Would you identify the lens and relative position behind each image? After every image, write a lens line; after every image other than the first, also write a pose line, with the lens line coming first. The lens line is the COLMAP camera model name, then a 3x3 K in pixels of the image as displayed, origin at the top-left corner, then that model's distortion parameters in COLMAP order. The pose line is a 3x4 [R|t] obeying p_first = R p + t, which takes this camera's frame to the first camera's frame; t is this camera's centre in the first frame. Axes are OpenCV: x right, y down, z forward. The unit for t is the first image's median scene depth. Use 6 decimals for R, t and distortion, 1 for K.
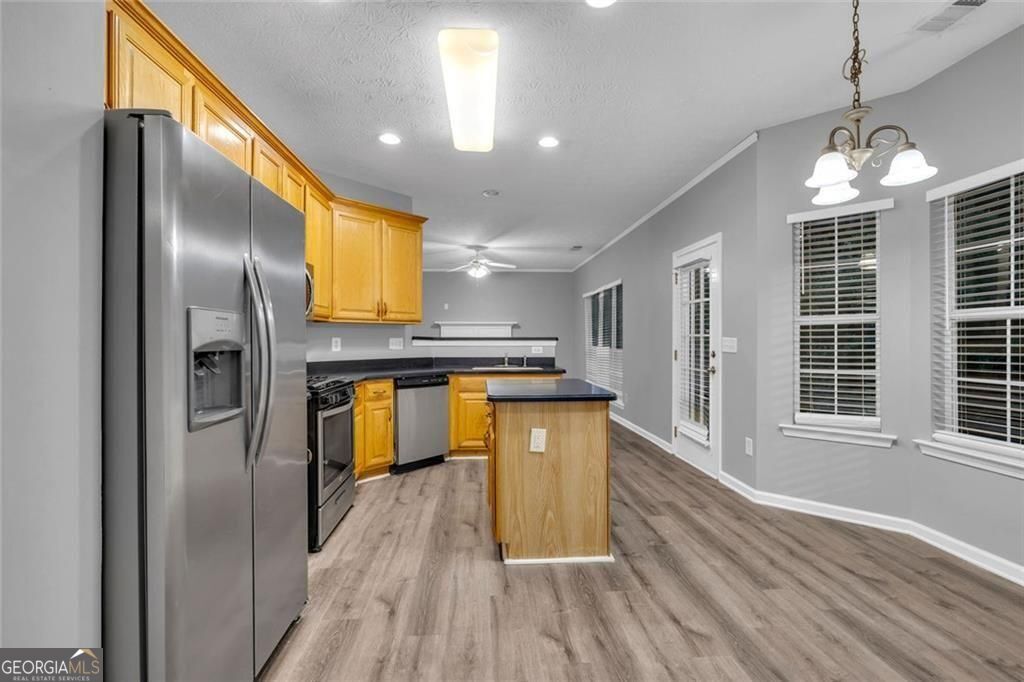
lens RADIAL K [[461.4, 0, 511.6], [0, 461.4, 337.0], [0, 0, 1]] dist [-0.003396, -0.000147]
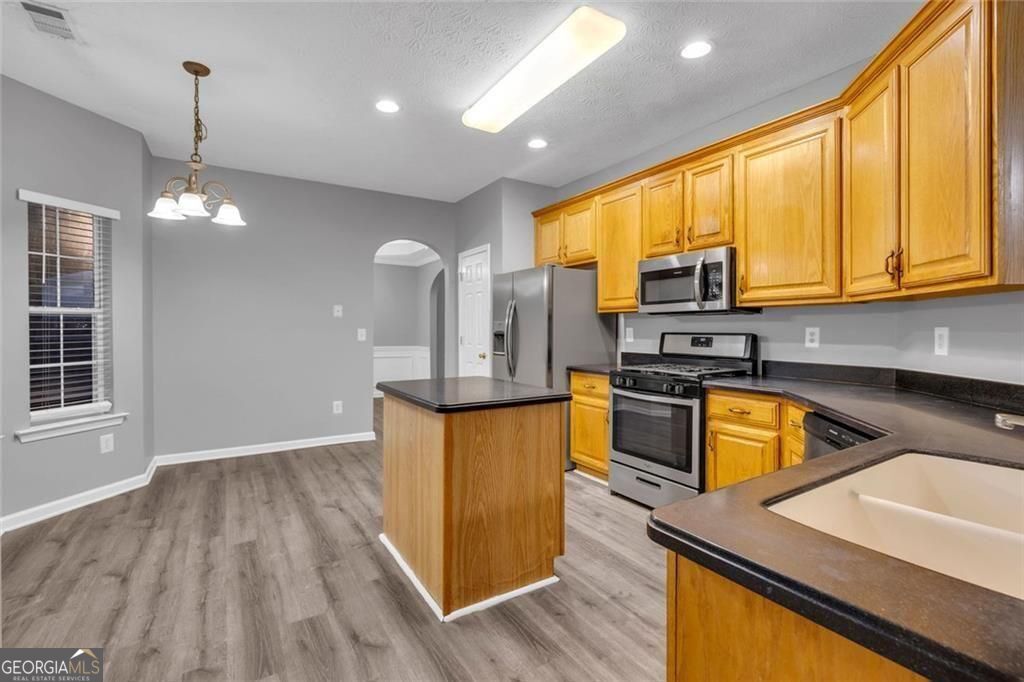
lens RADIAL K [[461.4, 0, 511.6], [0, 461.4, 337.0], [0, 0, 1]] dist [-0.003396, -0.000147]
pose [[-0.885242, 0.010004, -0.465022, 0.420481], [0.004786, 0.999912, 0.012400, 0.004420], [0.465105, 0.008751, -0.885212, 1.972482]]
